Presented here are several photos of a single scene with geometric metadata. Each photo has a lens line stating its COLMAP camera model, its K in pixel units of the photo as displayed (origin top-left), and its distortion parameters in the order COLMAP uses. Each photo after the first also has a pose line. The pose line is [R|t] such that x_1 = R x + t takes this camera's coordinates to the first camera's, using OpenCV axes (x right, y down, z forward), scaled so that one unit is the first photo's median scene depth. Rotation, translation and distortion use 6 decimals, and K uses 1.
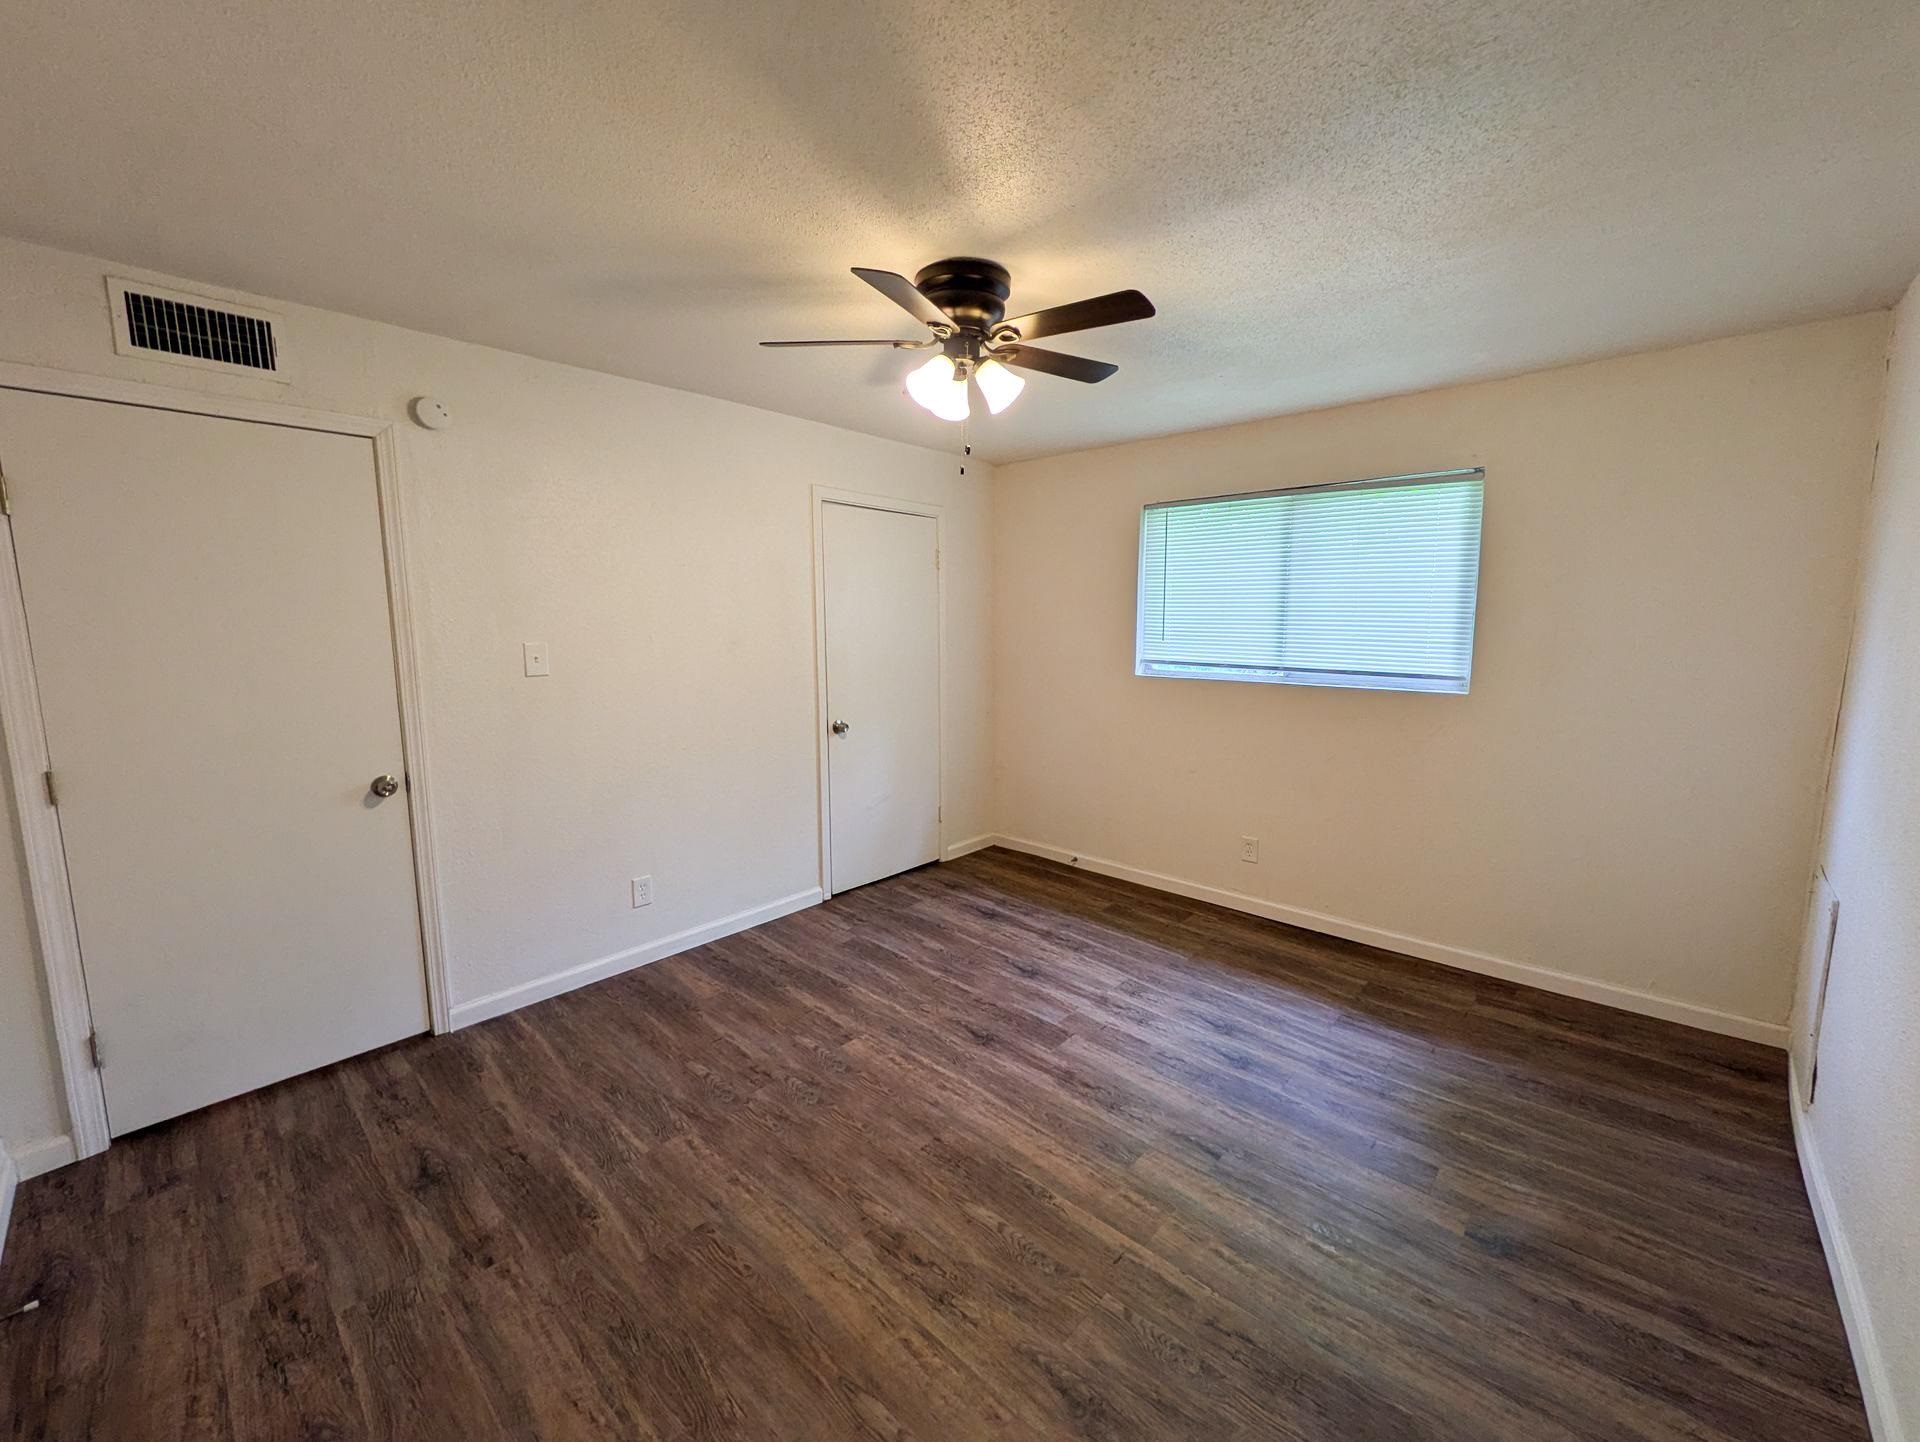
lens RADIAL K [[762.1, 0, 956.6], [0, 762.1, 721.9], [0, 0, 1]] dist [0.001563, 0.000280]
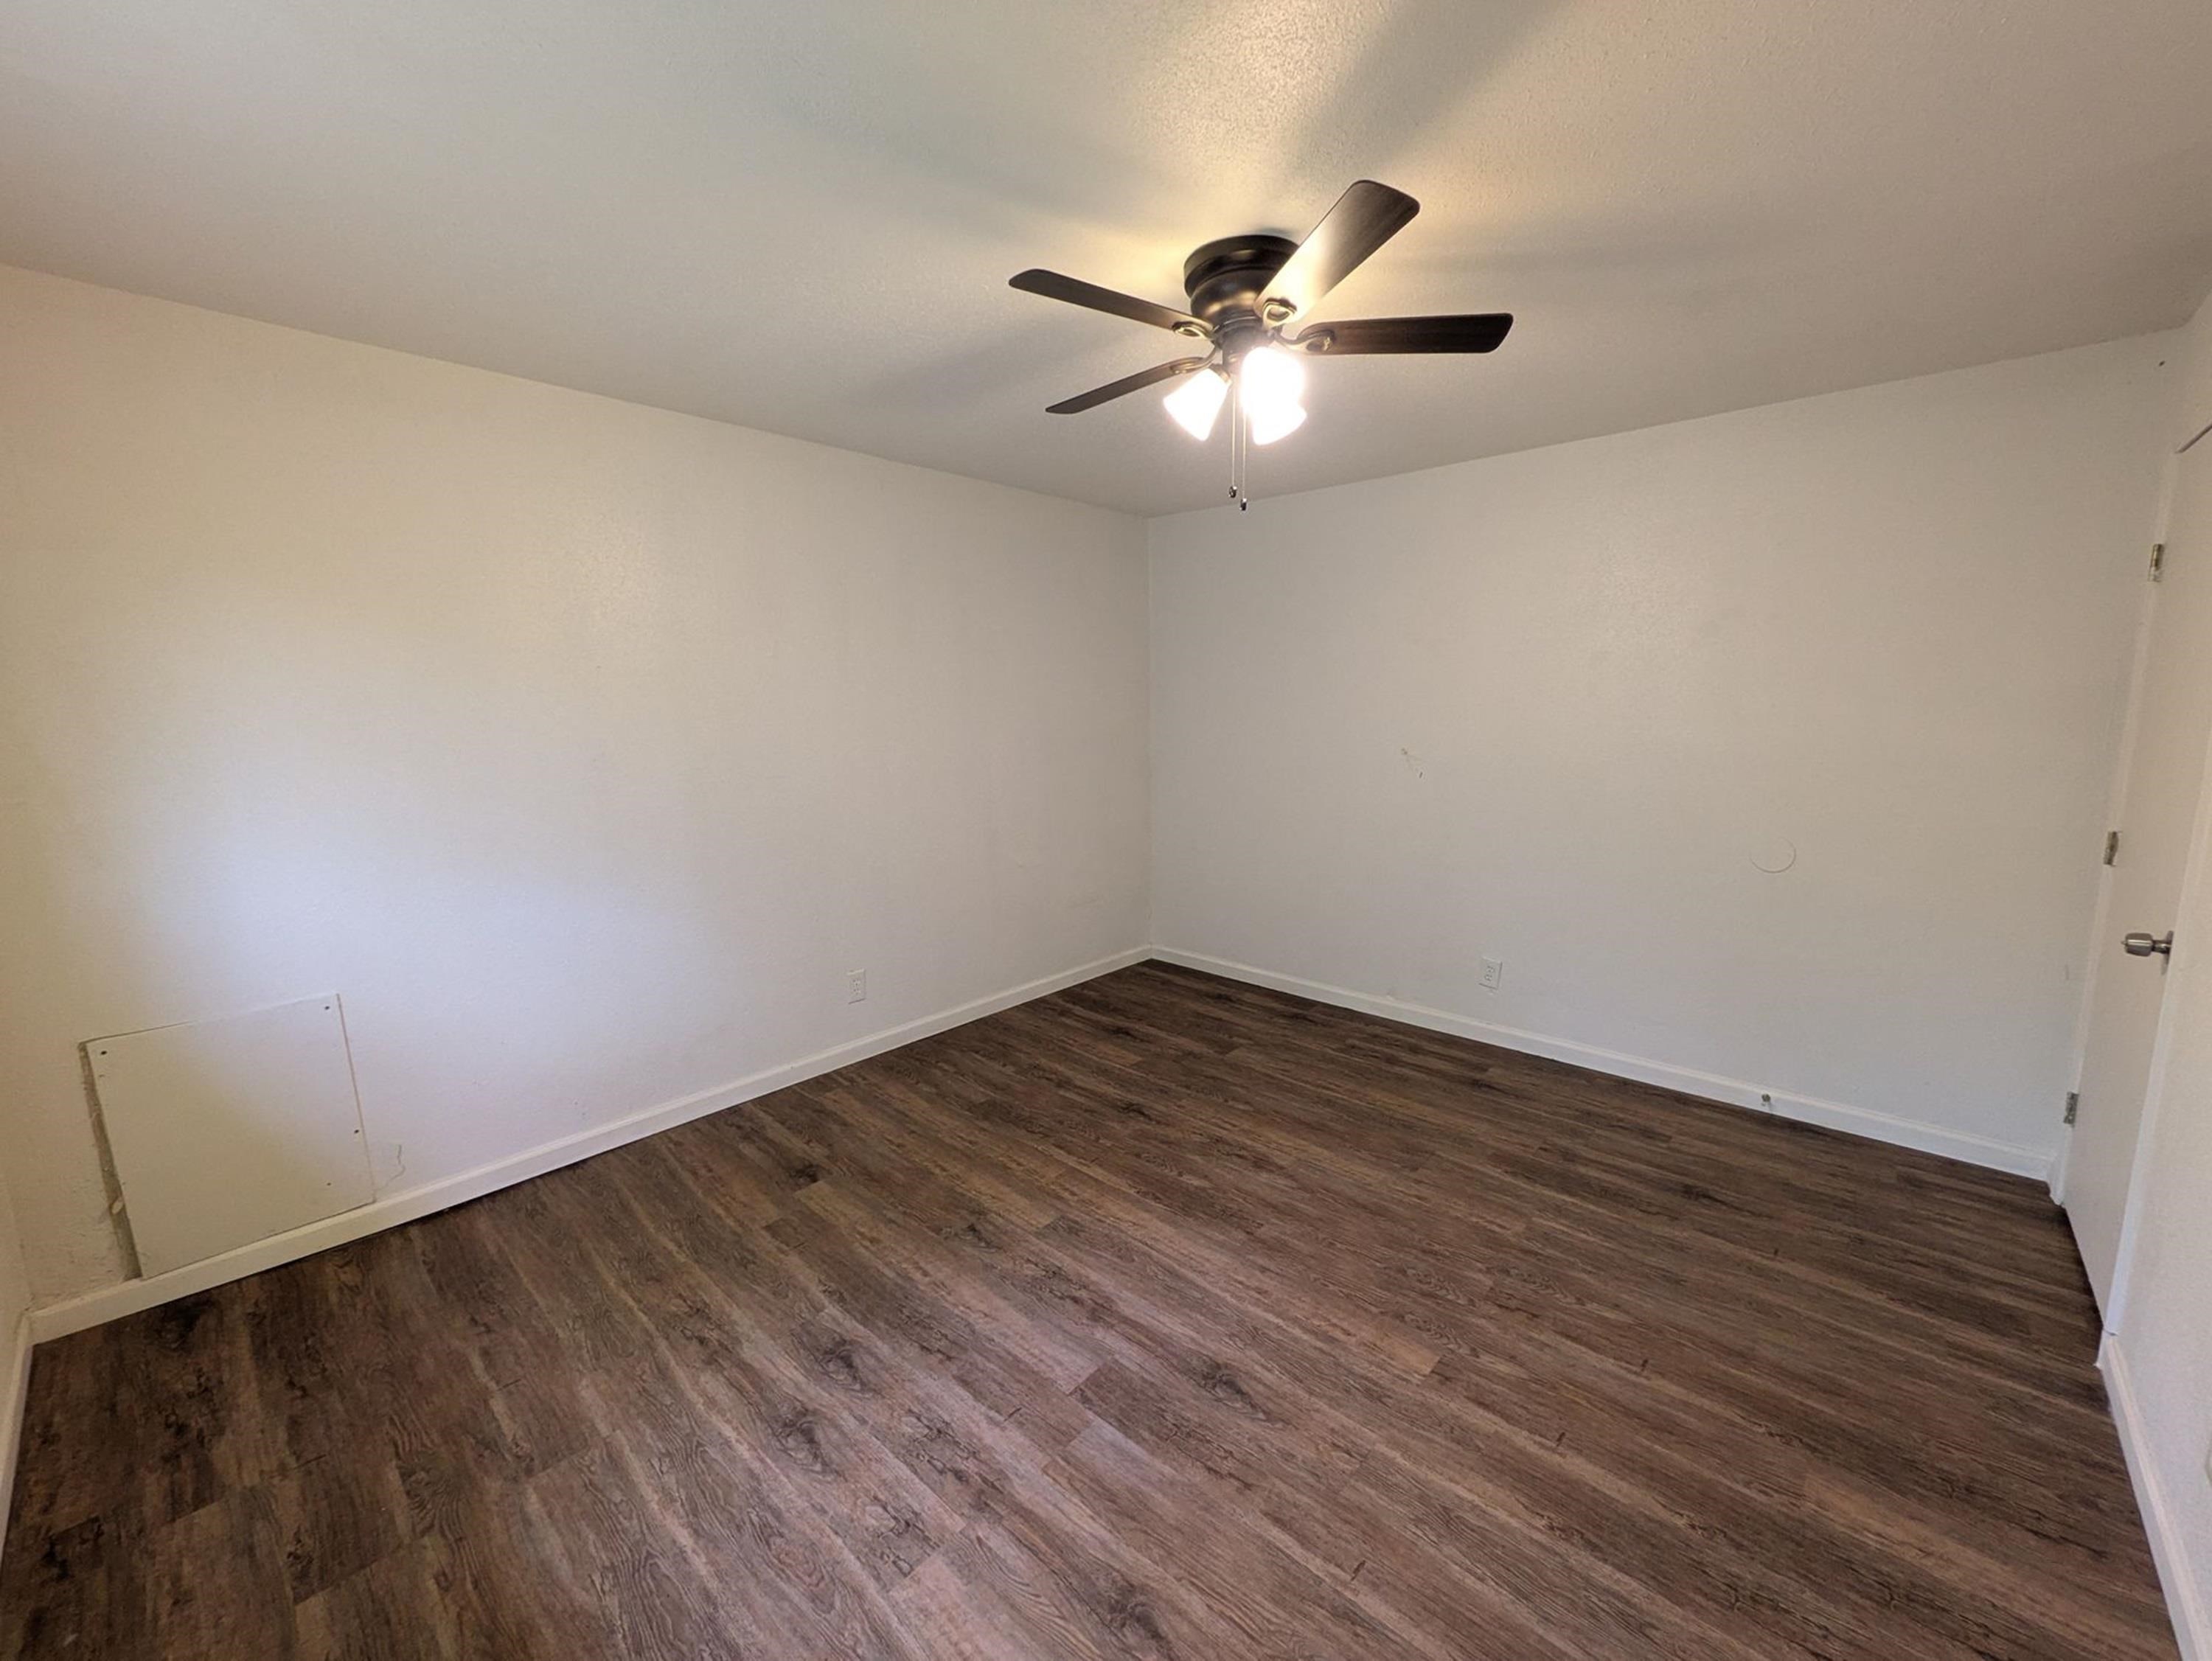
lens RADIAL K [[878.0, 0, 1105.9], [0, 878.0, 828.7], [0, 0, 1]] dist [0.001563, 0.000280]
pose [[-0.999927, 0.012005, -0.001503, 0.136183], [0.011103, 0.959902, 0.280116, -0.232014], [0.004805, 0.280079, -0.959965, 1.722176]]
